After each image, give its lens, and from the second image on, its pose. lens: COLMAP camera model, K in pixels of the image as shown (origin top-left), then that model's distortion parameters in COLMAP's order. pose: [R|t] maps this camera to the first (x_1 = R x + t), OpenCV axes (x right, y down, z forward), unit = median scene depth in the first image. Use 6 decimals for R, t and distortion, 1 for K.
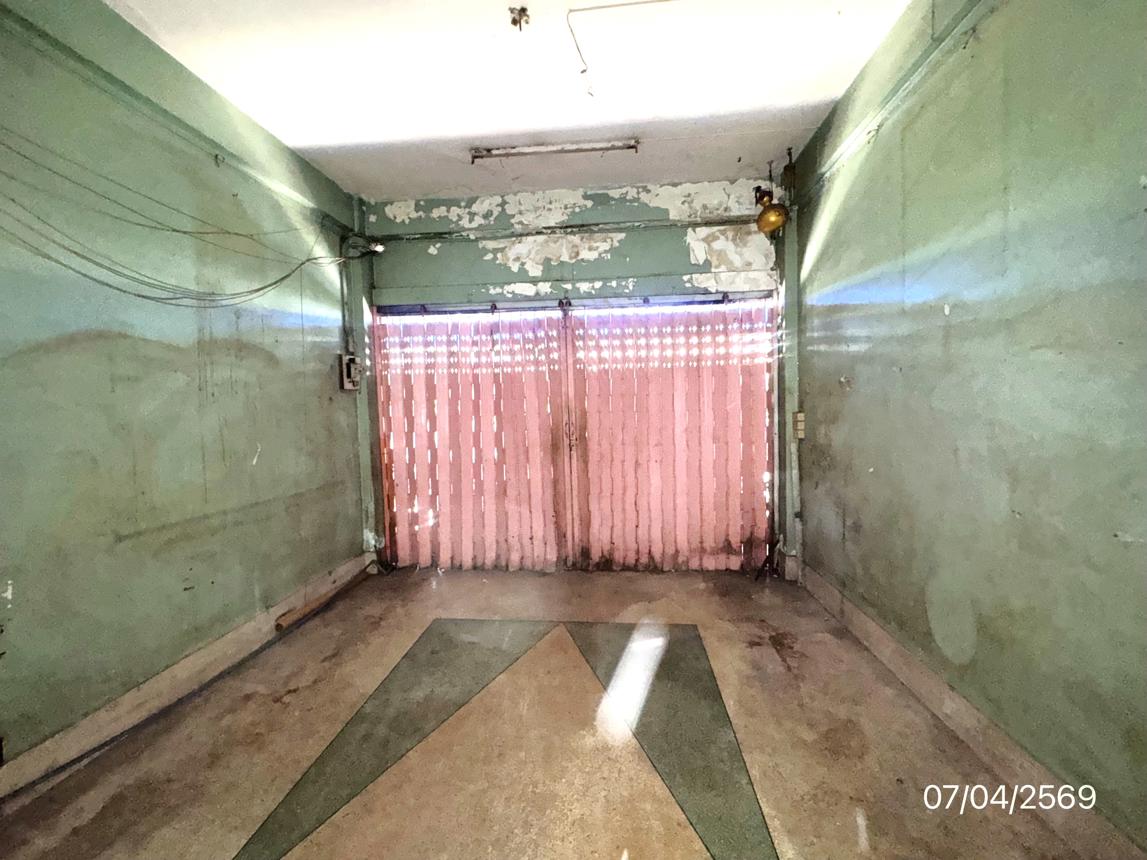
lens RADIAL K [[458.3, 0, 573.5], [0, 458.3, 430.0], [0, 0, 1]] dist [0.000513, 0.000083]
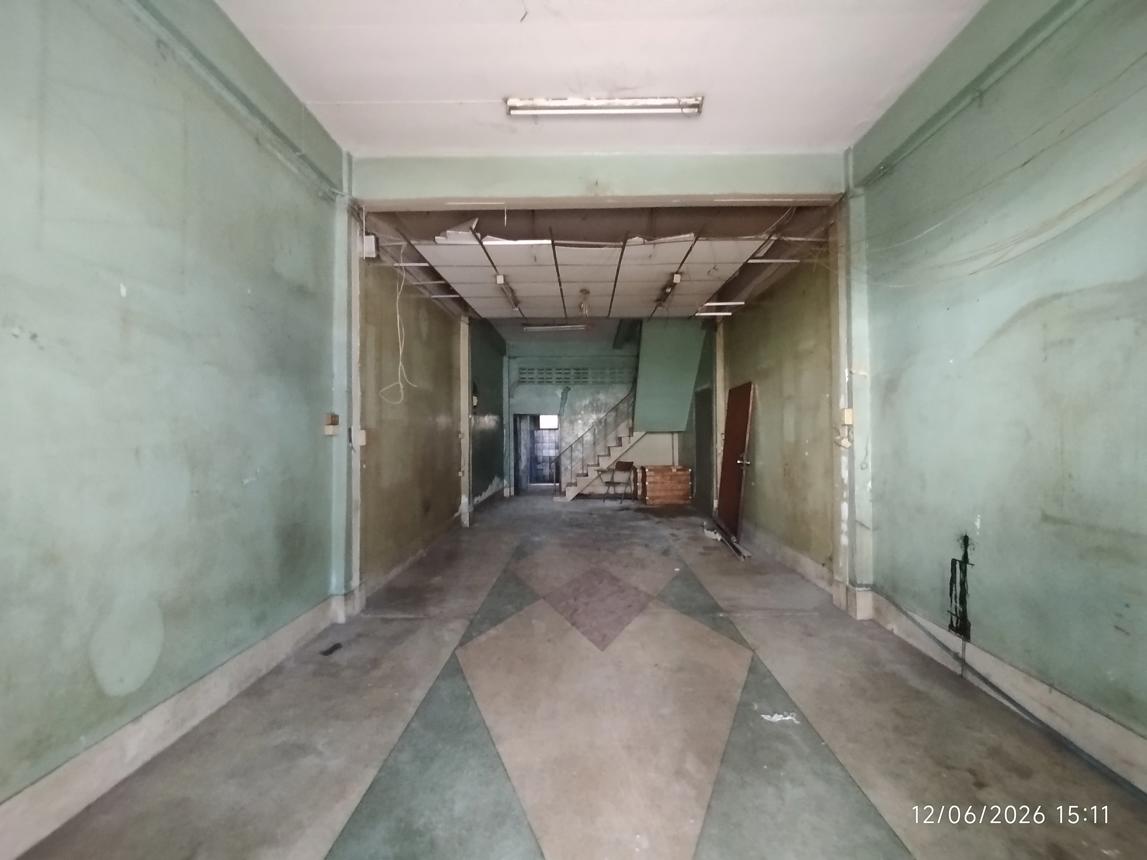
lens RADIAL K [[529.9, 0, 576.5], [0, 529.9, 428.3], [0, 0, 1]] dist [-0.000767, 0.004438]
pose [[-0.996381, 0.031779, -0.078830, 0.041724], [0.028363, 0.998625, 0.044077, -0.020041], [0.080122, 0.041682, -0.995913, 1.999005]]
